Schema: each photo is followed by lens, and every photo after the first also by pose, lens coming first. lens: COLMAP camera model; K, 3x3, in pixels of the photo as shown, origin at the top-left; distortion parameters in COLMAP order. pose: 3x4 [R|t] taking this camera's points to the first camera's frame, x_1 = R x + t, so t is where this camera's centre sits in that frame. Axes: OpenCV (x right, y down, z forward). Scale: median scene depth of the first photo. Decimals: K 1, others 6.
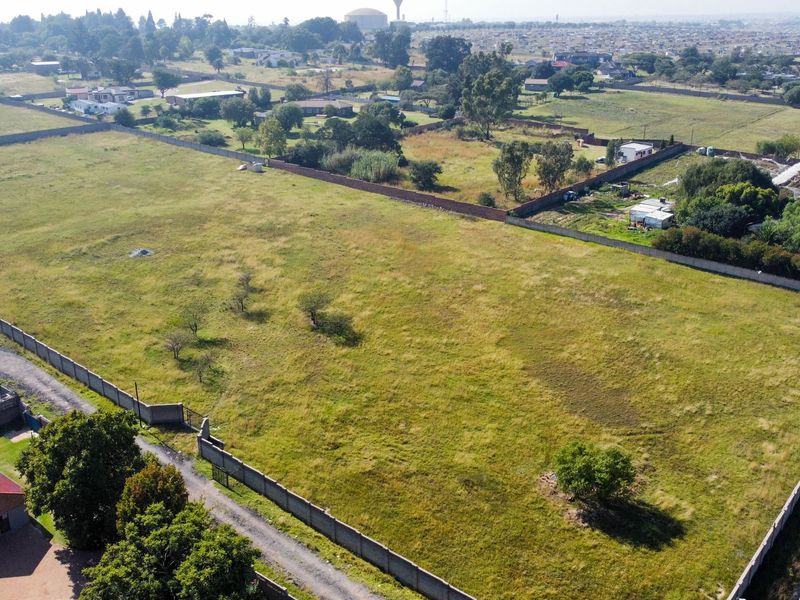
lens RADIAL K [[561.7, 0, 400.0], [0, 561.7, 300.0], [0, 0, 1]] dist [-0.001301, -0.000210]
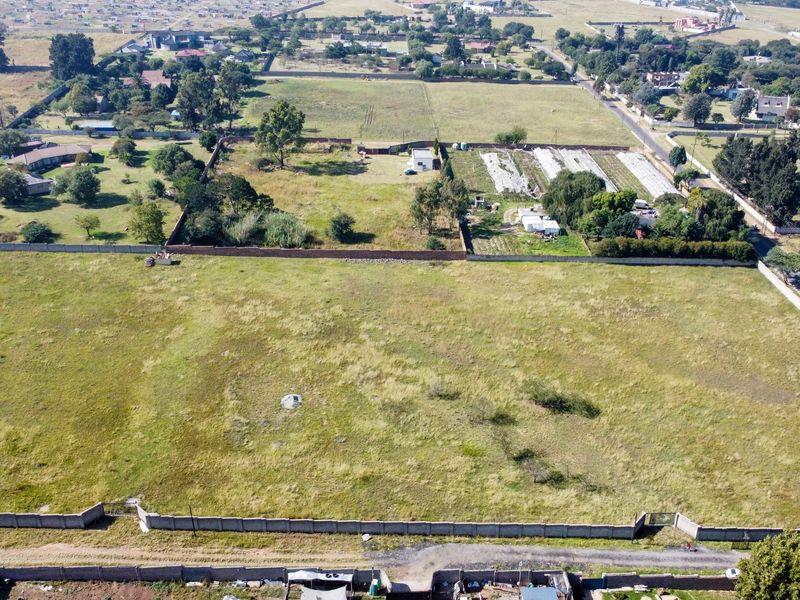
lens RADIAL K [[561.7, 0, 400.0], [0, 561.7, 300.0], [0, 0, 1]] dist [-0.001301, -0.000210]
pose [[0.844387, -0.273011, 0.460951, -0.559802], [0.267365, 0.960349, 0.079026, -0.218169], [-0.464249, 0.056514, 0.883900, 0.057964]]
